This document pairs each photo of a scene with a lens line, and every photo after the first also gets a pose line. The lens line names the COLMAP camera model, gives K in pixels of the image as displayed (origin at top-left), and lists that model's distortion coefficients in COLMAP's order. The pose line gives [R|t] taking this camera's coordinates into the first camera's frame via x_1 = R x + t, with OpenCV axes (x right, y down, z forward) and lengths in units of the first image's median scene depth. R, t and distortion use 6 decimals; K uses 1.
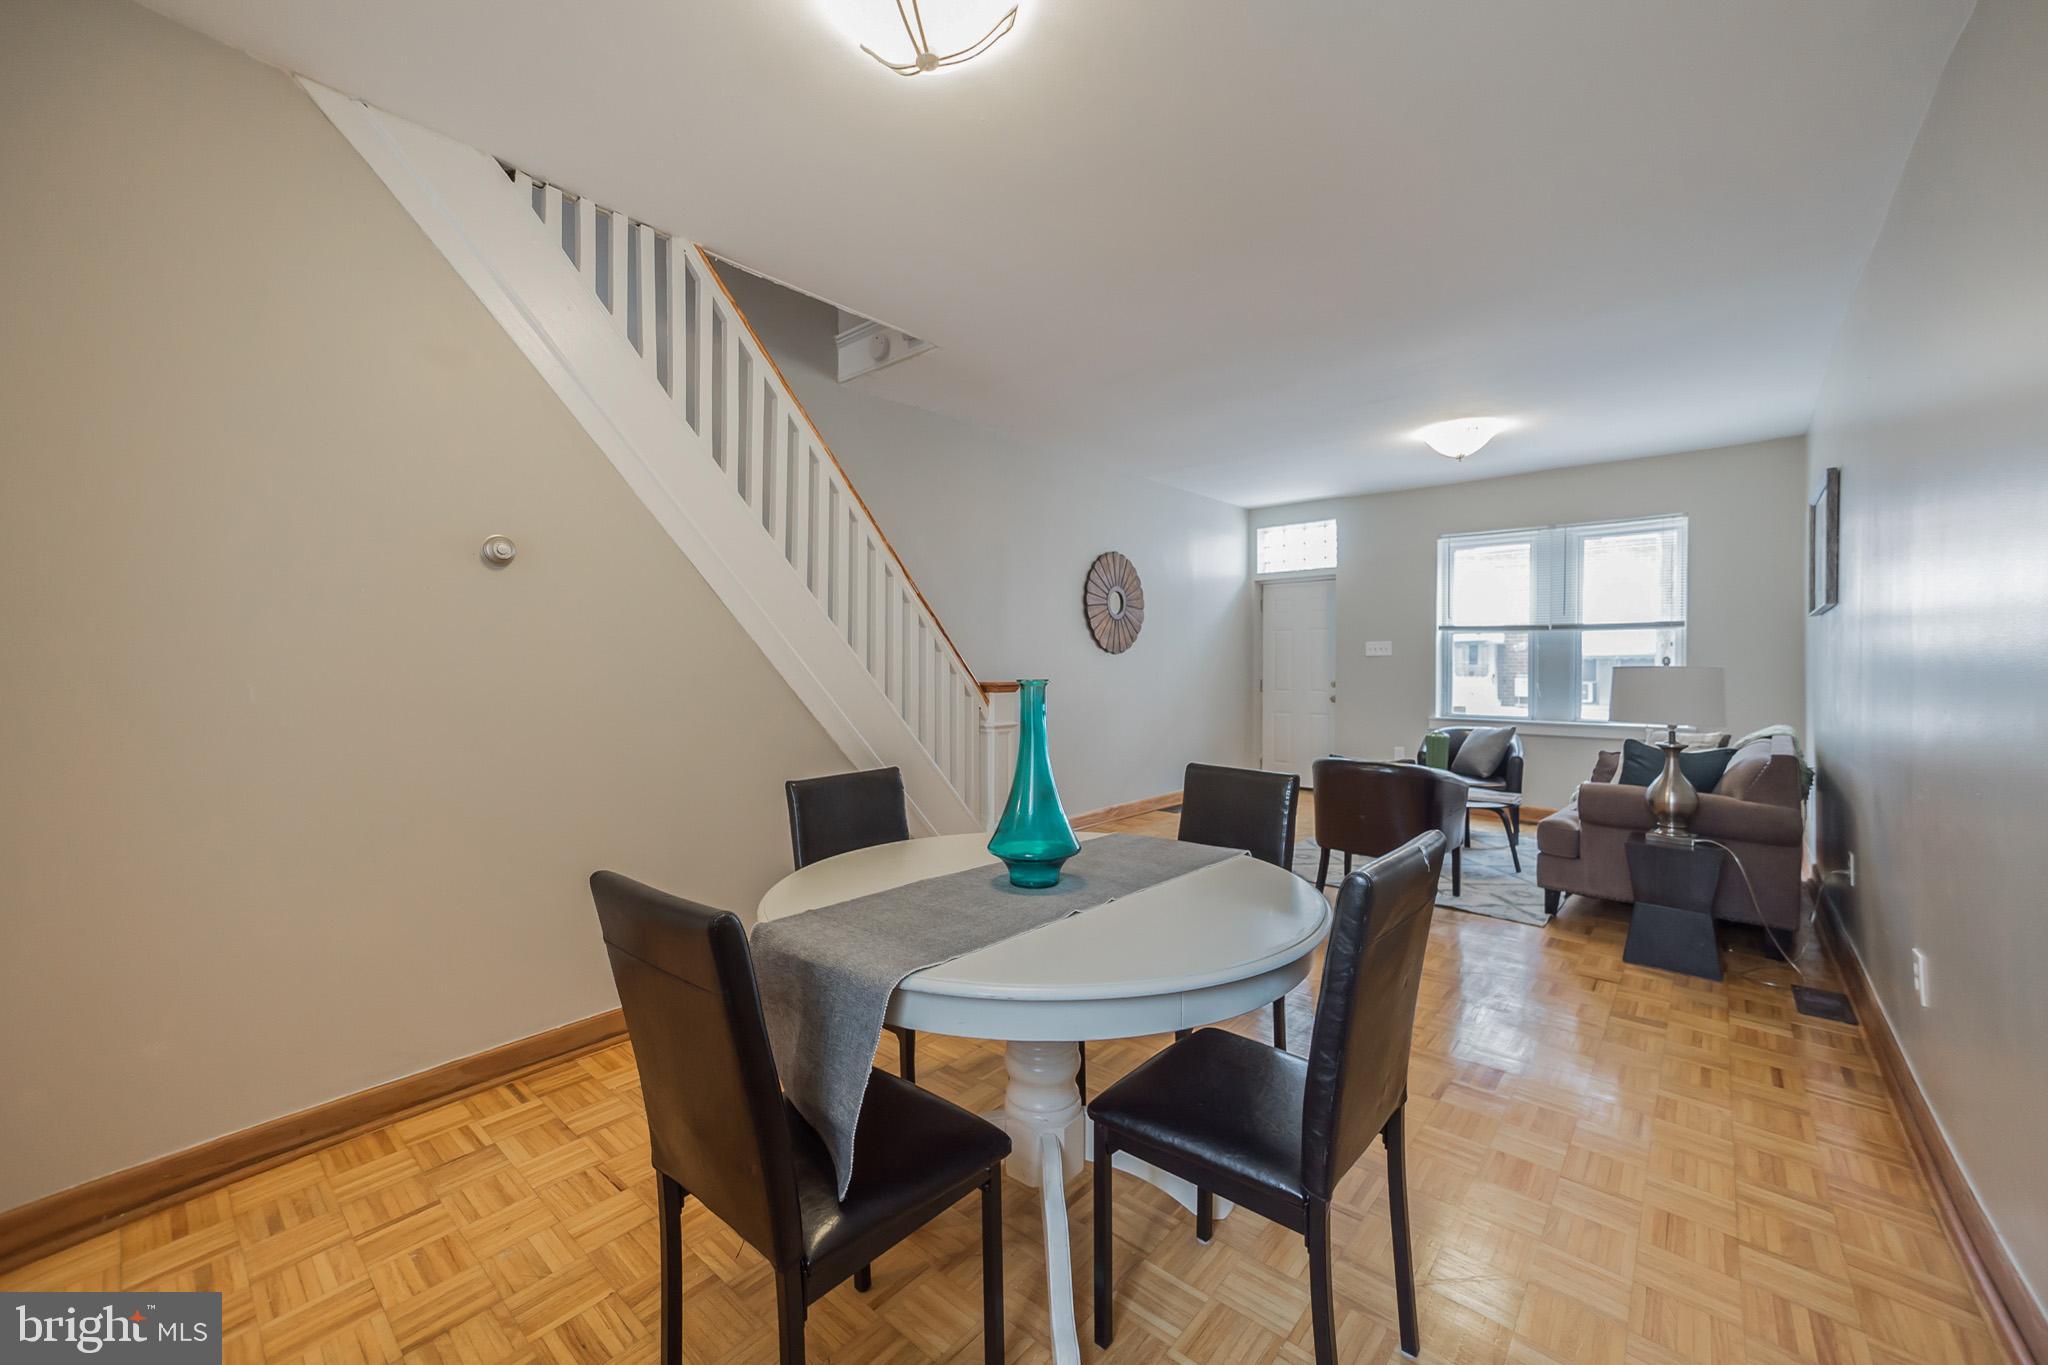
lens RADIAL K [[806.0, 0, 1013.8], [0, 806.0, 674.9], [0, 0, 1]] dist [0.003237, 0.000332]
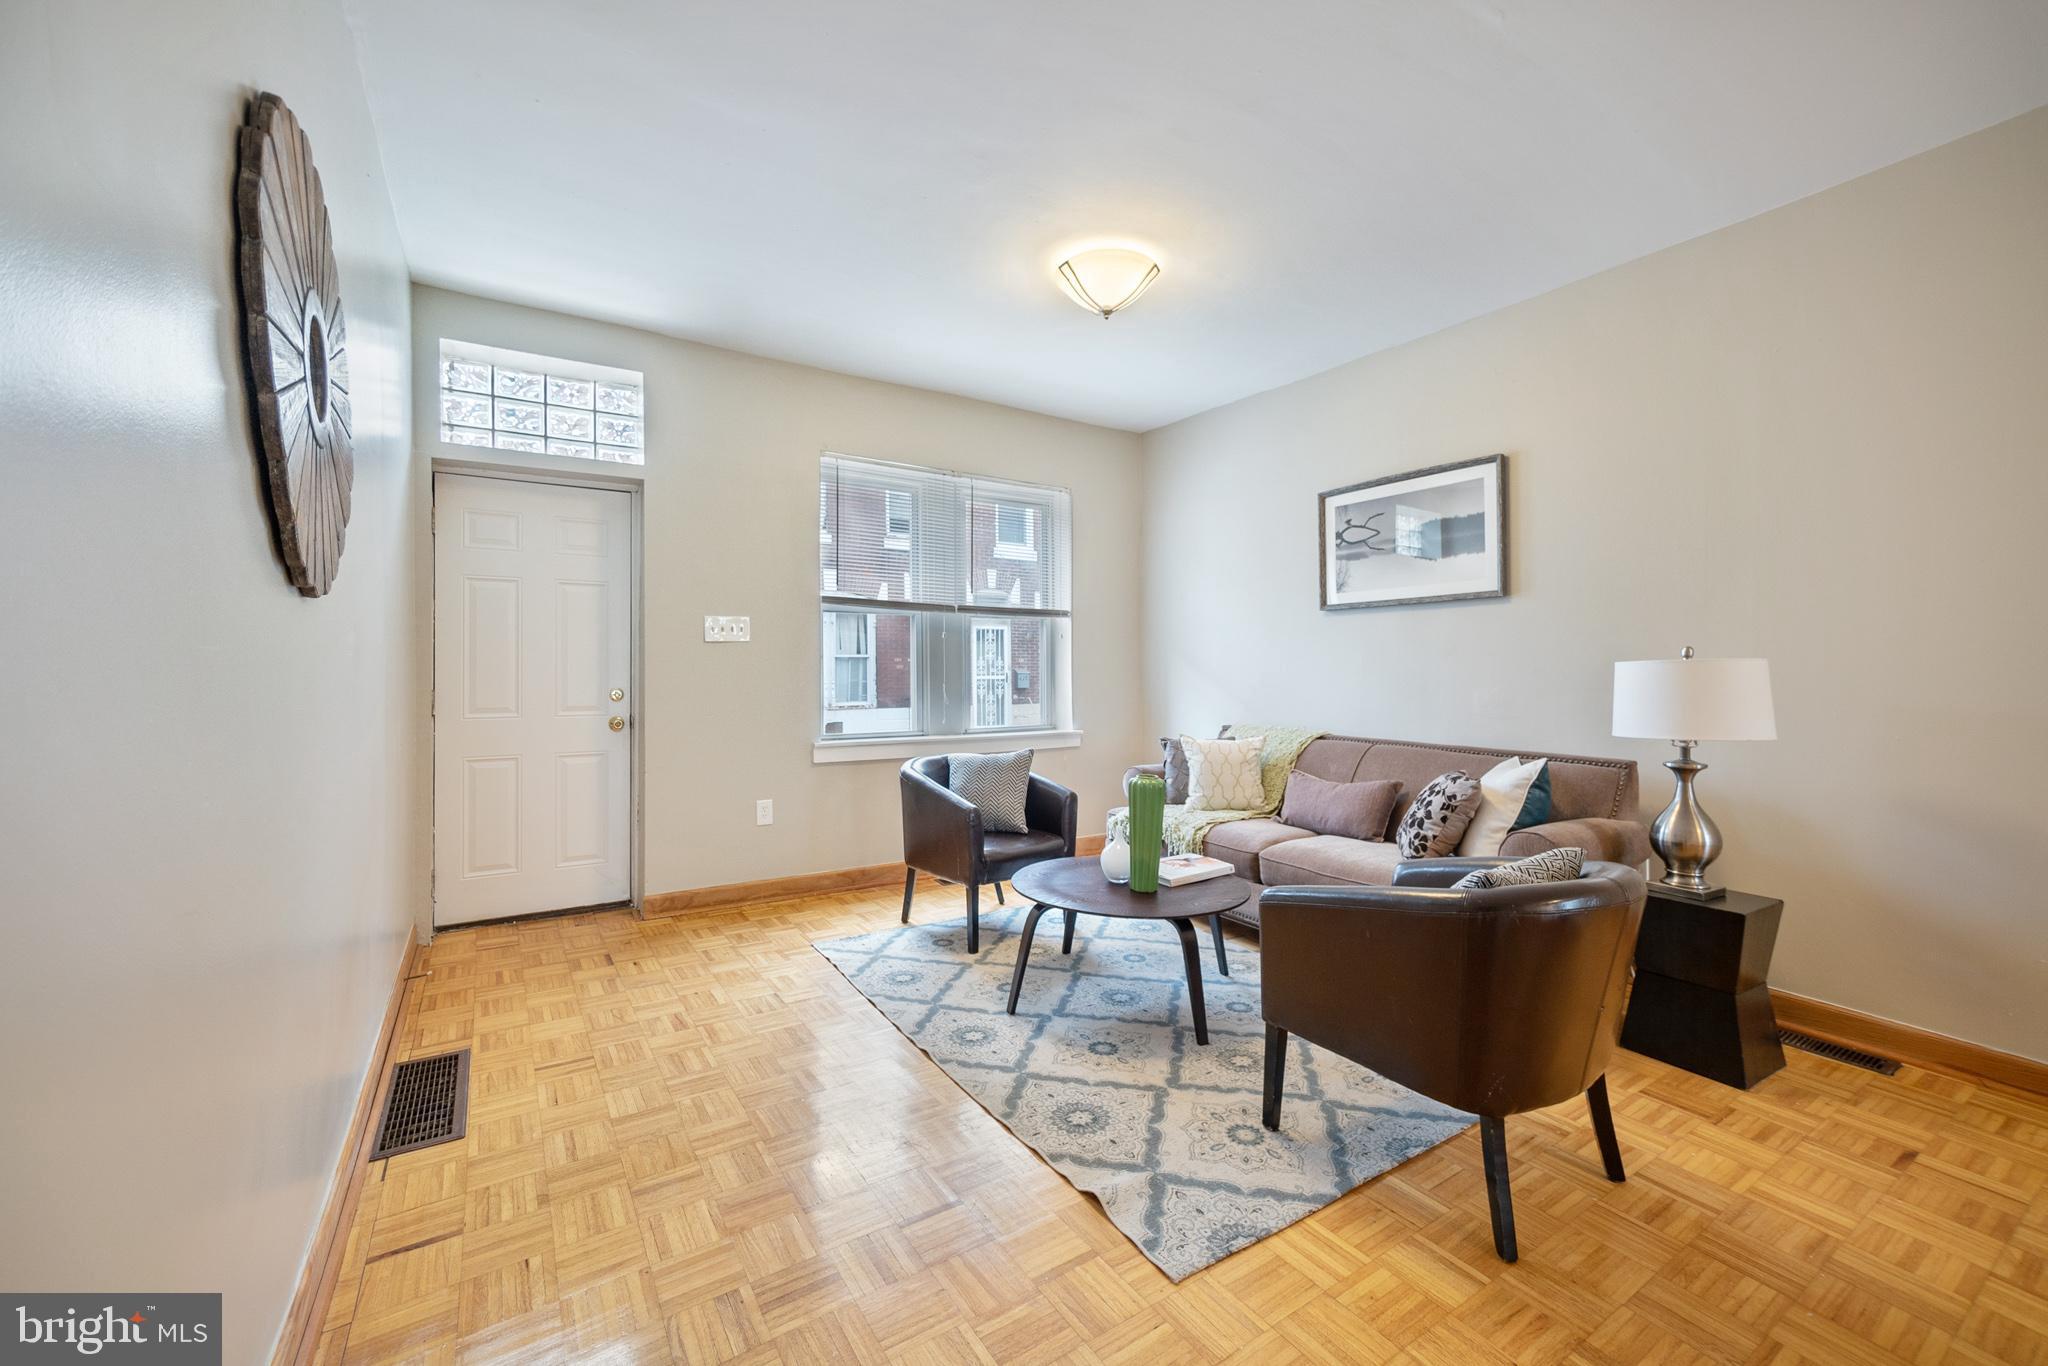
lens RADIAL K [[806.0, 0, 1013.8], [0, 806.0, 675.4], [0, 0, 1]] dist [0.003237, 0.000332]
pose [[0.269481, -0.014132, 0.962902, -0.036945], [0.008809, 0.999887, 0.012210, -0.006151], [-0.962965, 0.005192, 0.269575, 0.748615]]
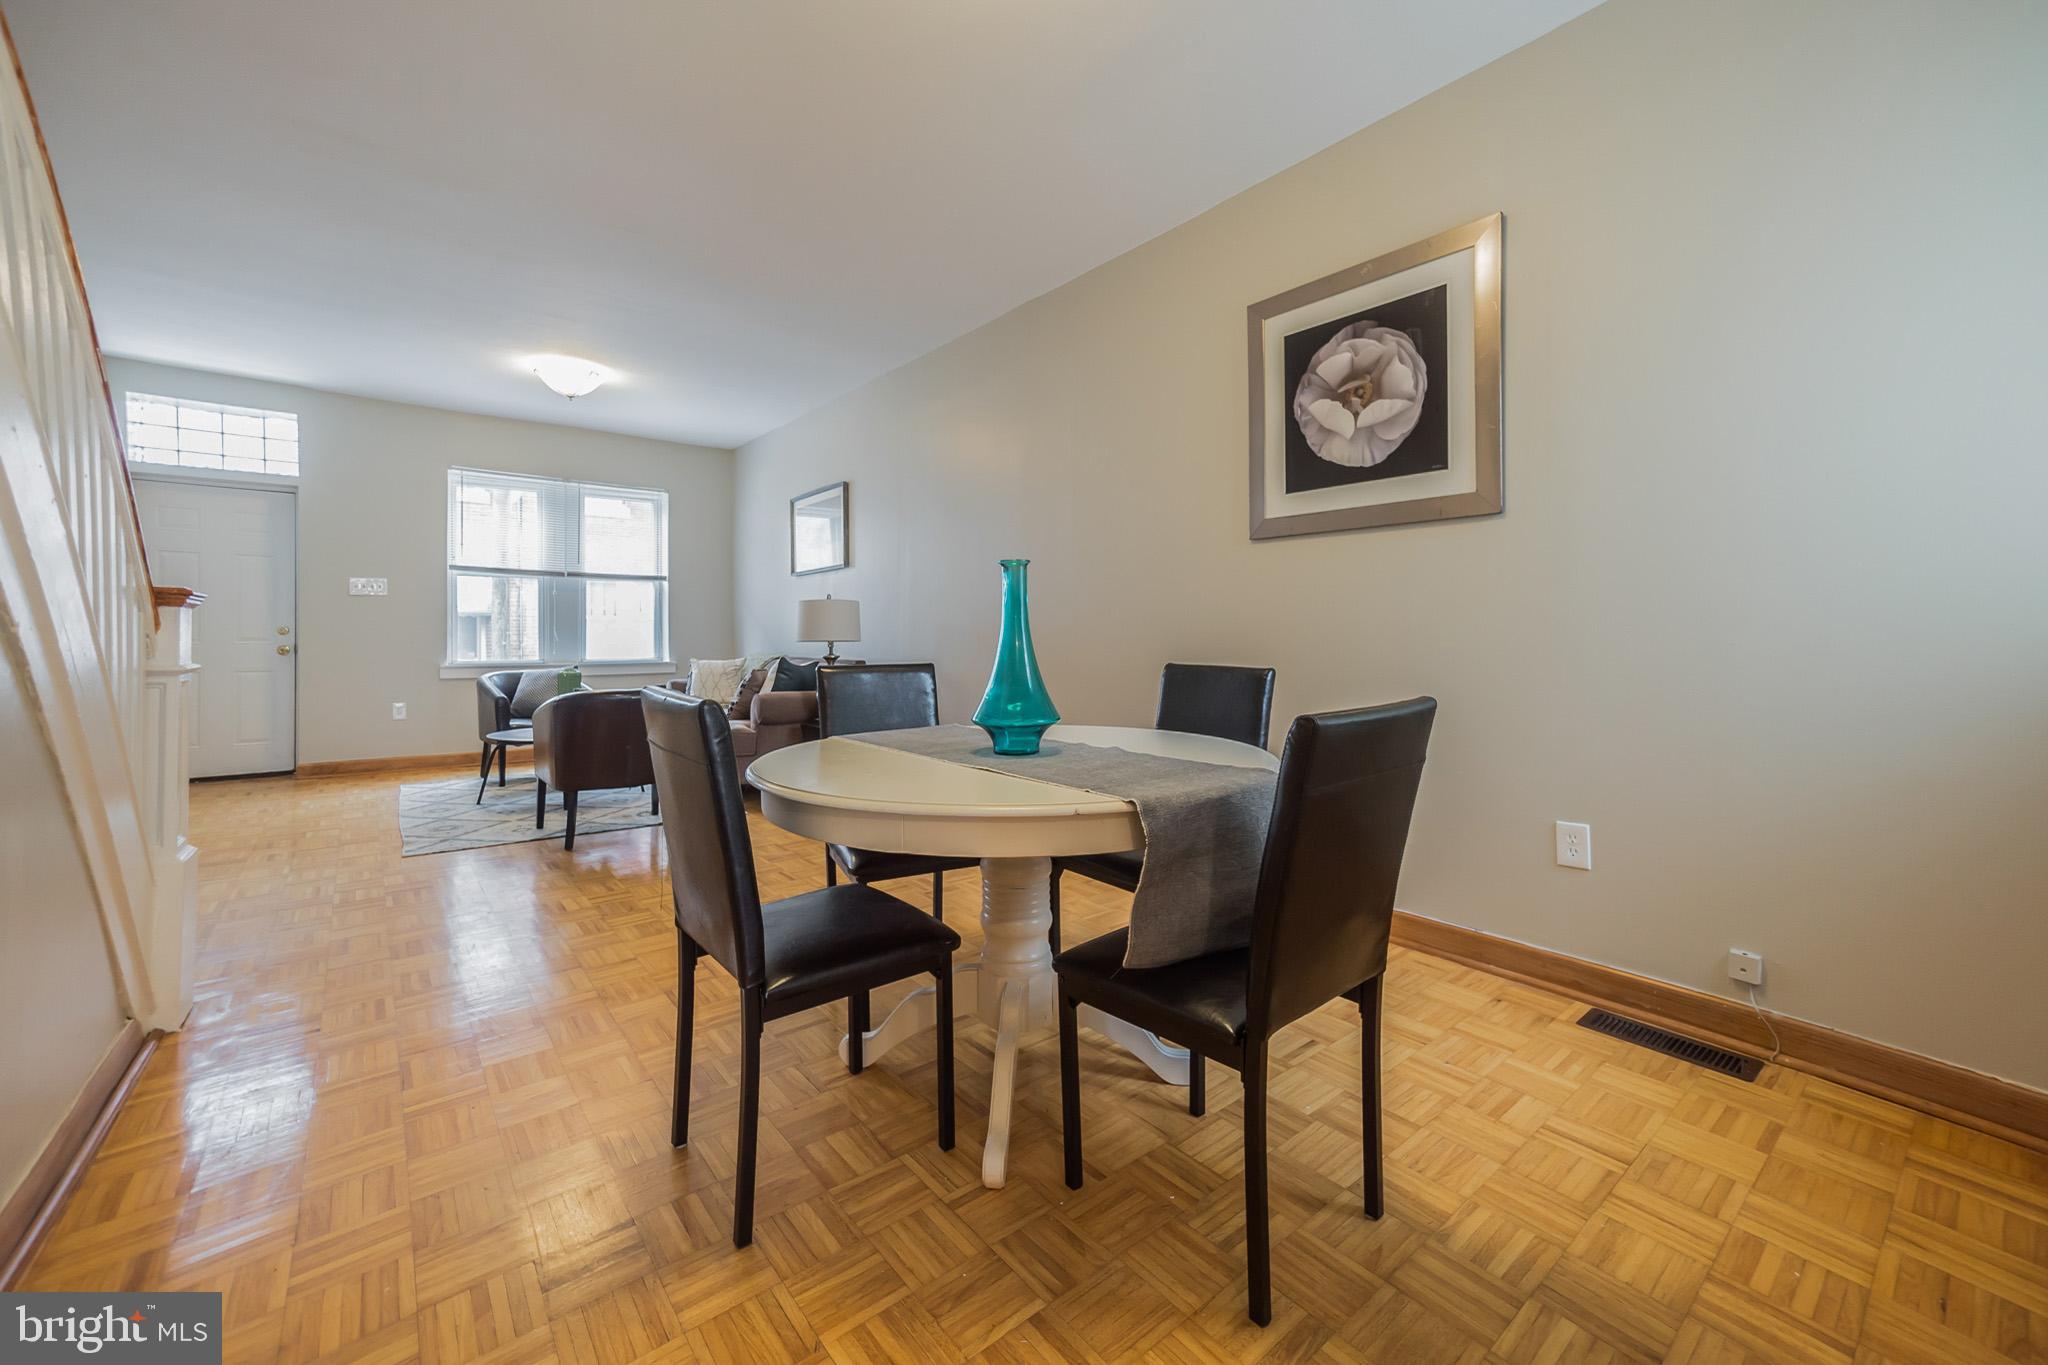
lens RADIAL K [[813.9, 0, 1019.1], [0, 813.9, 641.7], [0, 0, 1]] dist [0.000556, 0.000078]
pose [[0.168582, -0.008555, 0.985650, -0.291105], [0.012643, 0.999899, 0.006516, 0.030363], [-0.985607, 0.011363, 0.168673, 0.232199]]
